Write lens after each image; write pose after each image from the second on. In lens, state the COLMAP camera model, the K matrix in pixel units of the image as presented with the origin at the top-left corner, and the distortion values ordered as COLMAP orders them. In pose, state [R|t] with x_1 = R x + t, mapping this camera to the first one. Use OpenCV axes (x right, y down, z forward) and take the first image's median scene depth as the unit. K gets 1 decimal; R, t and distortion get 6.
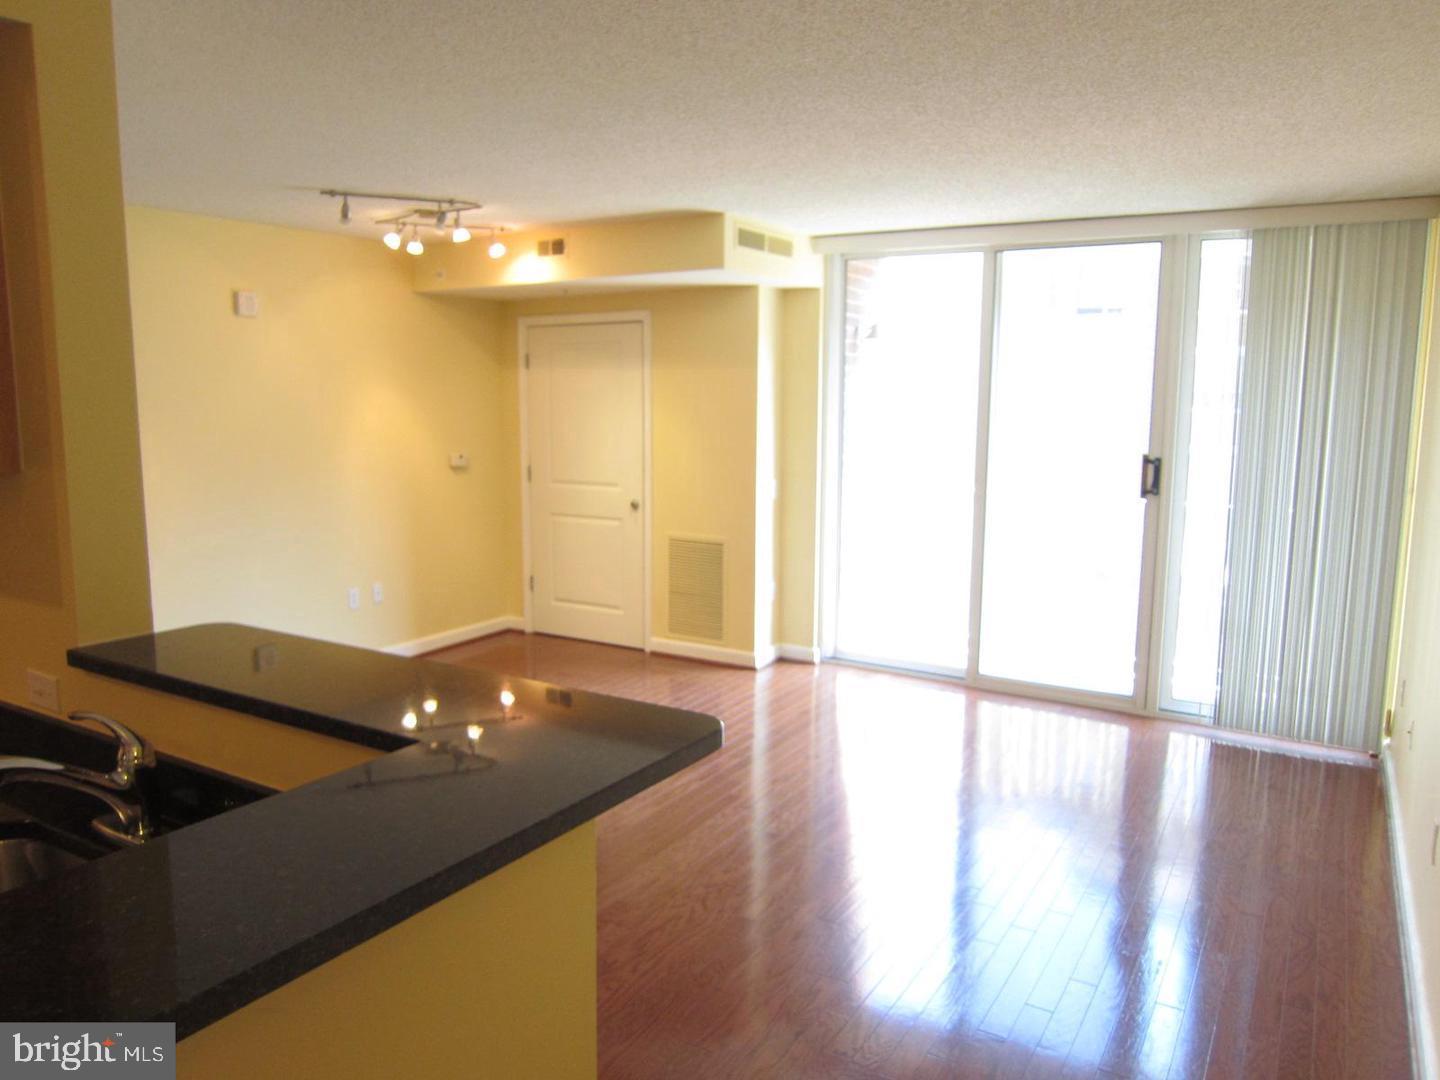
lens RADIAL K [[1031.2, 0, 720.0], [0, 1031.2, 540.0], [0, 0, 1]] dist [-0.039100, 0.018885]
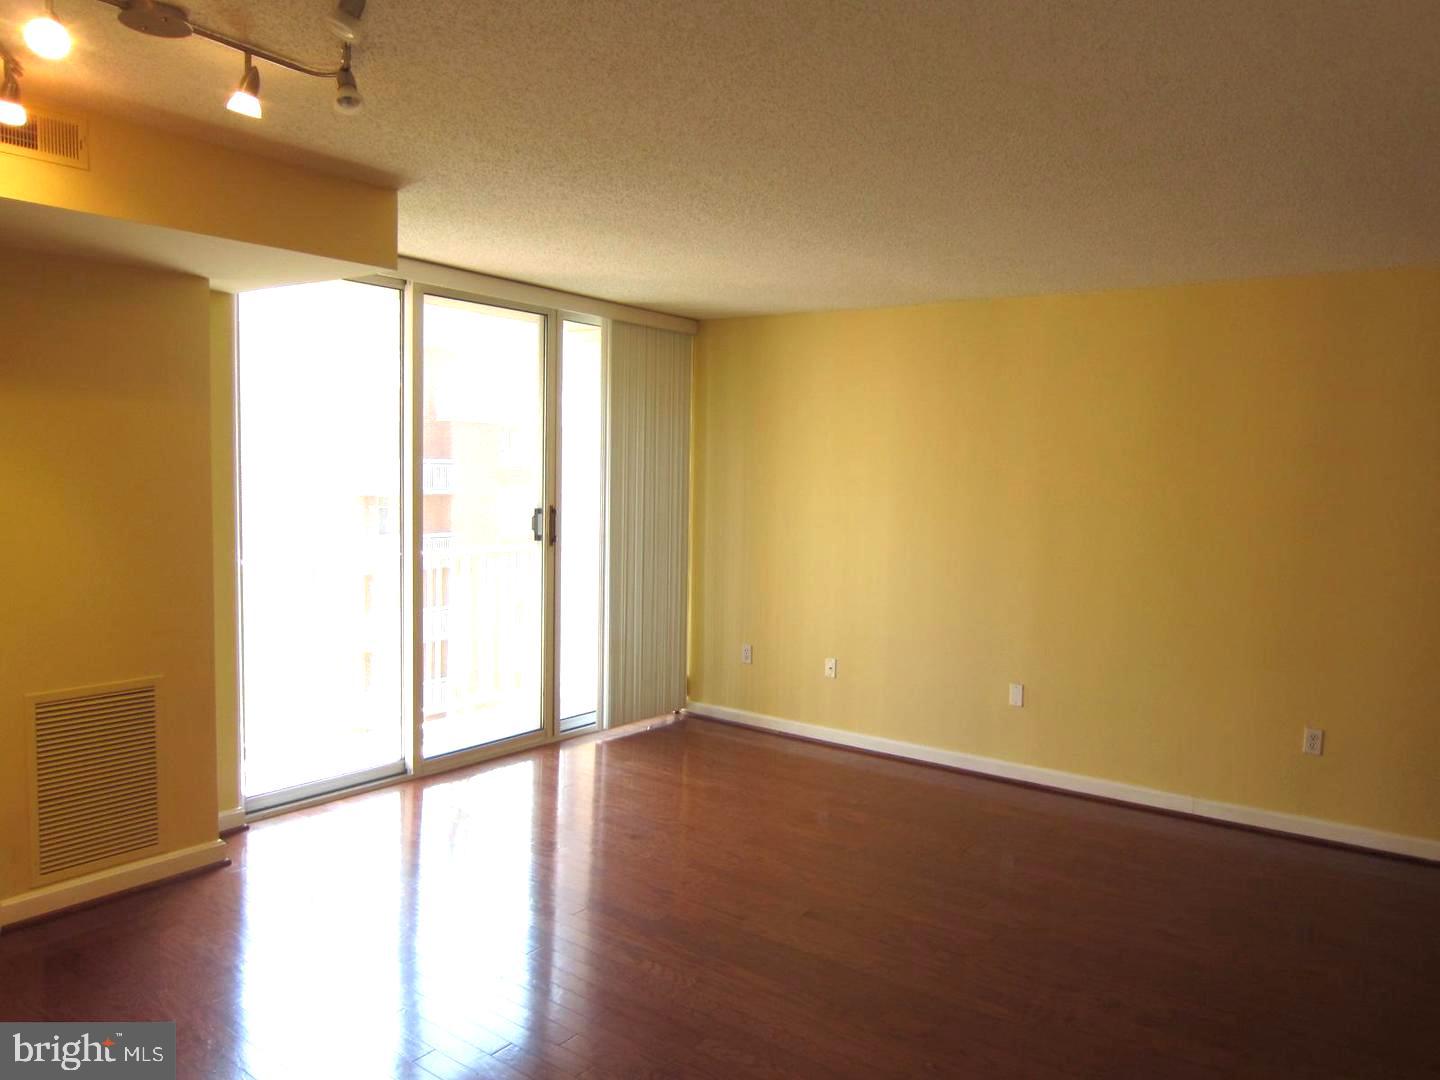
lens RADIAL K [[1031.2, 0, 720.0], [0, 1031.2, 540.0], [0, 0, 1]] dist [-0.039100, 0.018885]
pose [[0.103977, -0.079353, 0.991409, -0.584478], [0.120238, 0.990504, 0.066670, -0.086736], [-0.987285, 0.112273, 0.112531, 0.613281]]
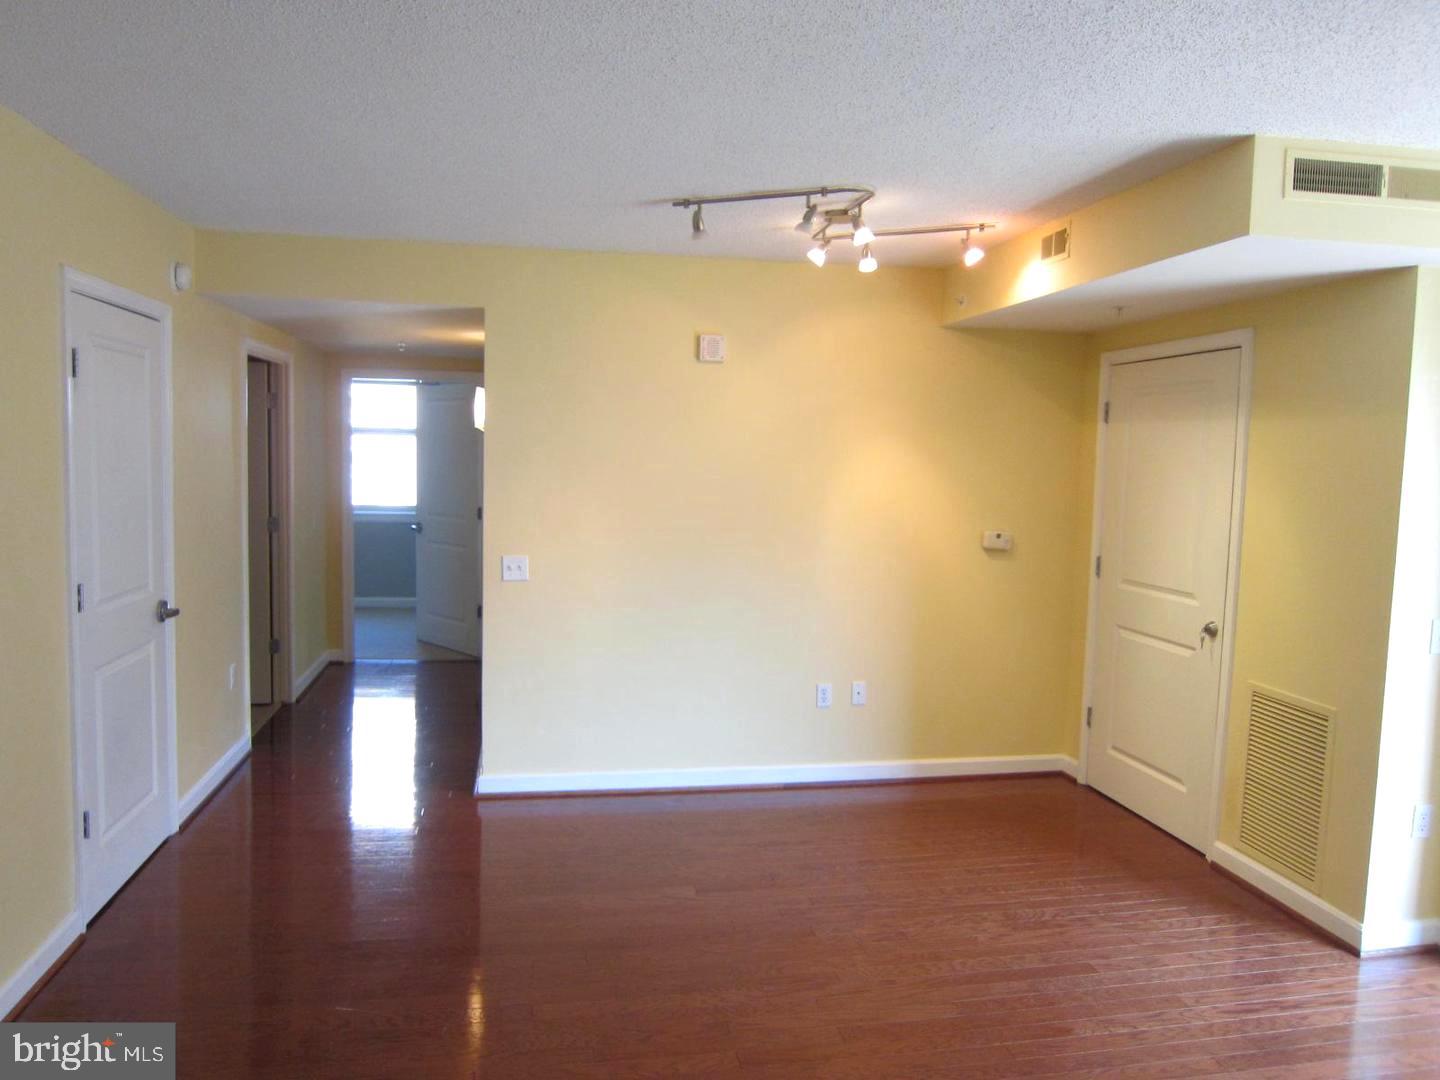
lens RADIAL K [[1031.2, 0, 720.0], [0, 1031.2, 540.0], [0, 0, 1]] dist [-0.039100, 0.018885]
pose [[0.662417, 0.074309, -0.745441, 0.204354], [-0.124373, 0.992167, -0.011618, -0.048201], [0.738739, 0.100409, 0.666471, 0.371265]]
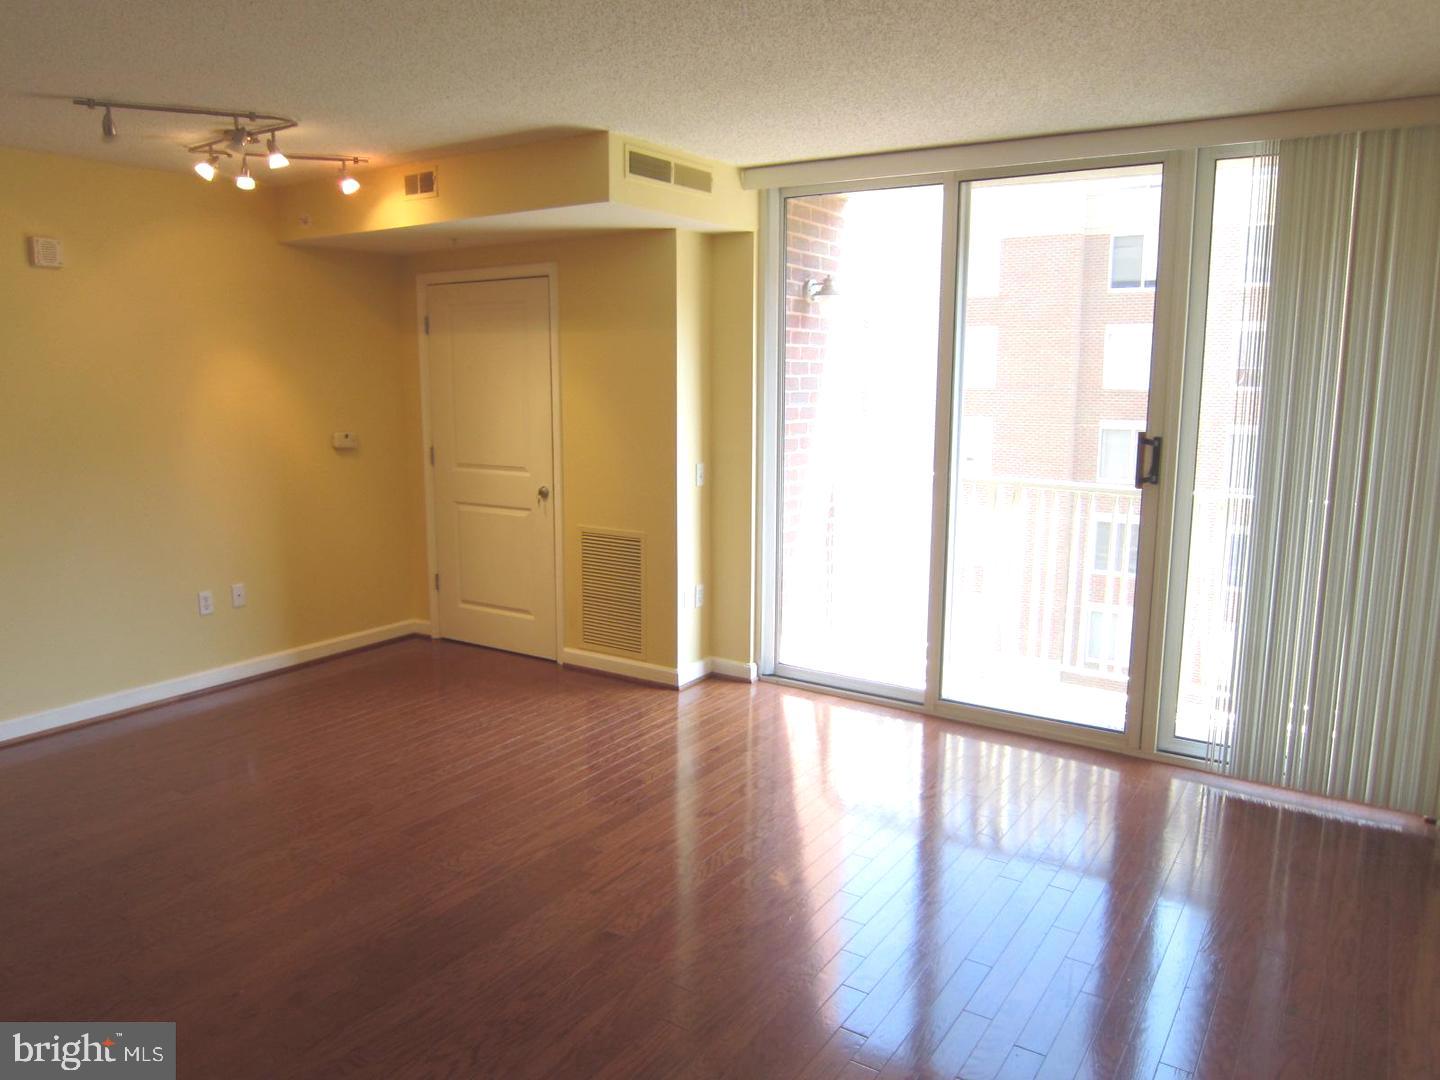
lens RADIAL K [[1031.2, 0, 720.0], [0, 1031.2, 540.0], [0, 0, 1]] dist [-0.039100, 0.018885]
pose [[0.999283, 0.003465, -0.037712, 0.104152], [-0.002742, 0.999812, 0.019204, -0.012791], [0.037771, -0.019087, 0.999104, 0.168548]]
